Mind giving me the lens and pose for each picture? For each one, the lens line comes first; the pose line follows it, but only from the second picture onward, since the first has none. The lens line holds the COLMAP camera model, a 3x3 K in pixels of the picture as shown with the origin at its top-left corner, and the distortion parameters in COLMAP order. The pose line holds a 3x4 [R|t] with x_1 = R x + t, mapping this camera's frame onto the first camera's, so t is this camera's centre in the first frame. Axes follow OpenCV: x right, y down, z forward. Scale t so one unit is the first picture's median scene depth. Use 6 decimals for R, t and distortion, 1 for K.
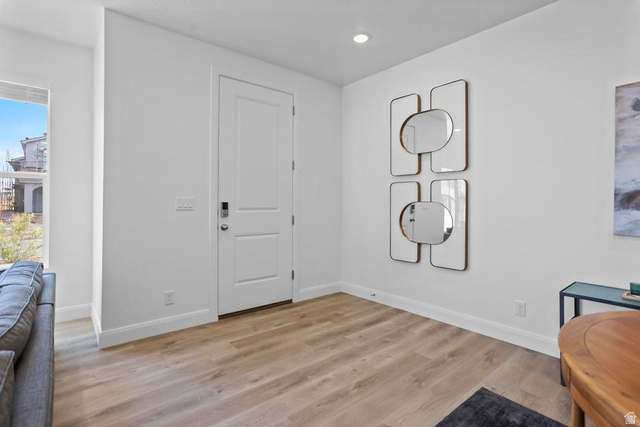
lens RADIAL K [[318.3, 0, 320.4], [0, 318.3, 207.4], [0, 0, 1]] dist [-0.001135, 0.020179]
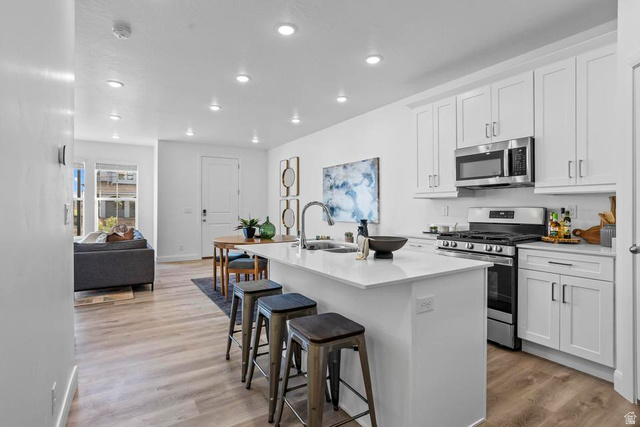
lens RADIAL K [[318.9, 0, 317.1], [0, 318.9, 212.4], [0, 0, 1]] dist [-0.043941, 0.033855]
pose [[0.990988, -0.007348, -0.133748, 0.840923], [0.006933, 0.999970, -0.003567, 0.018725], [0.133770, 0.002607, 0.991009, -1.218138]]
